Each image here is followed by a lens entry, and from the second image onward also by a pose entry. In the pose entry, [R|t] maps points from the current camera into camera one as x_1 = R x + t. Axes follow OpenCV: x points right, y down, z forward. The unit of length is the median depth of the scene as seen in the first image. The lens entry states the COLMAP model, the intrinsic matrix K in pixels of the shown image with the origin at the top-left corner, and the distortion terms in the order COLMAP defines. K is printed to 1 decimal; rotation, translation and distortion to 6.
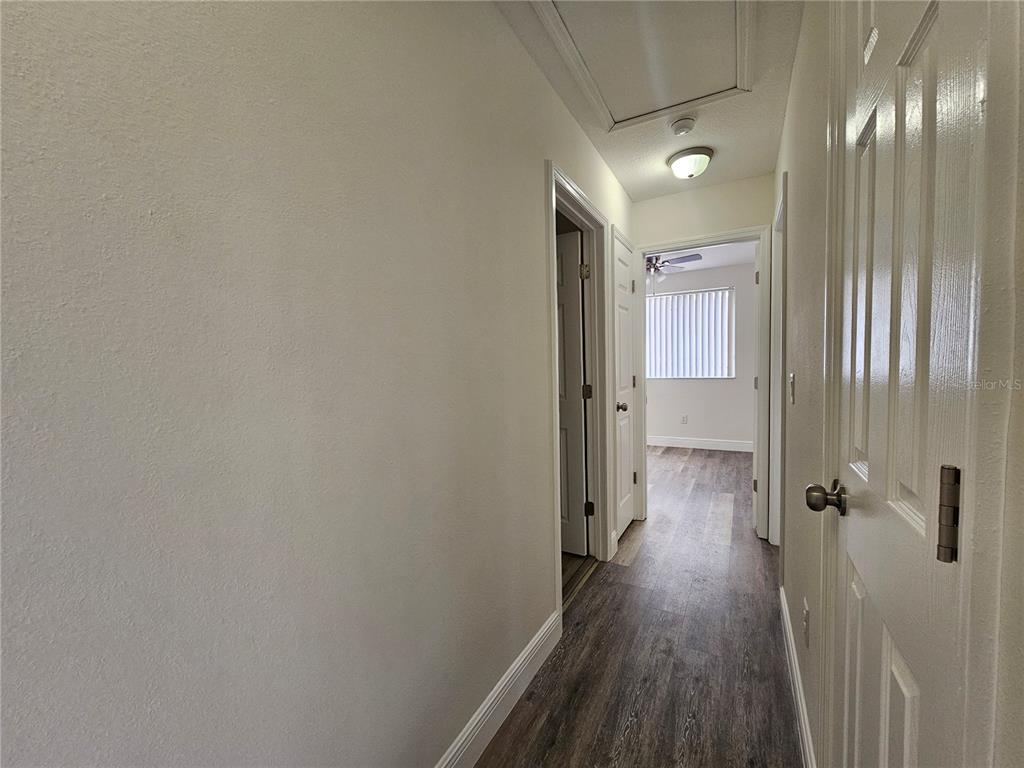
lens RADIAL K [[420.1, 0, 511.7], [0, 420.1, 388.8], [0, 0, 1]] dist [-0.002444, 0.000786]
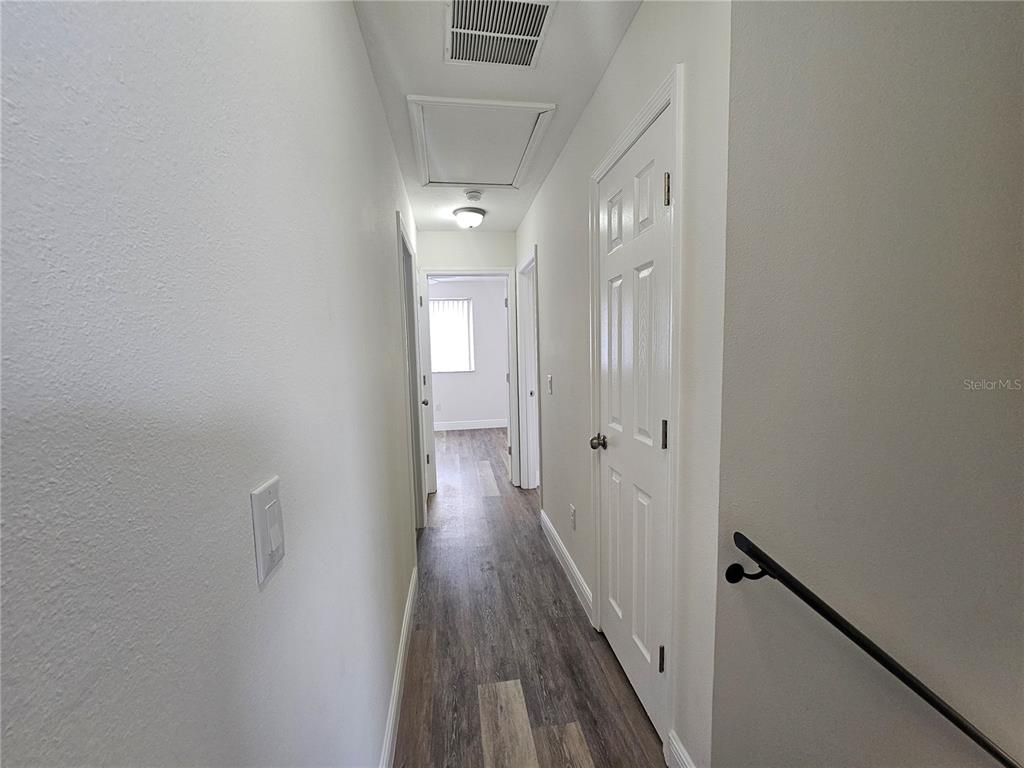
lens RADIAL K [[420.1, 0, 505.6], [0, 420.1, 389.0], [0, 0, 1]] dist [-0.002444, 0.000786]
pose [[0.802936, -0.058606, 0.593178, -0.273226], [0.043101, 0.998258, 0.040285, -0.035187], [-0.594505, -0.006780, 0.804063, -0.130357]]
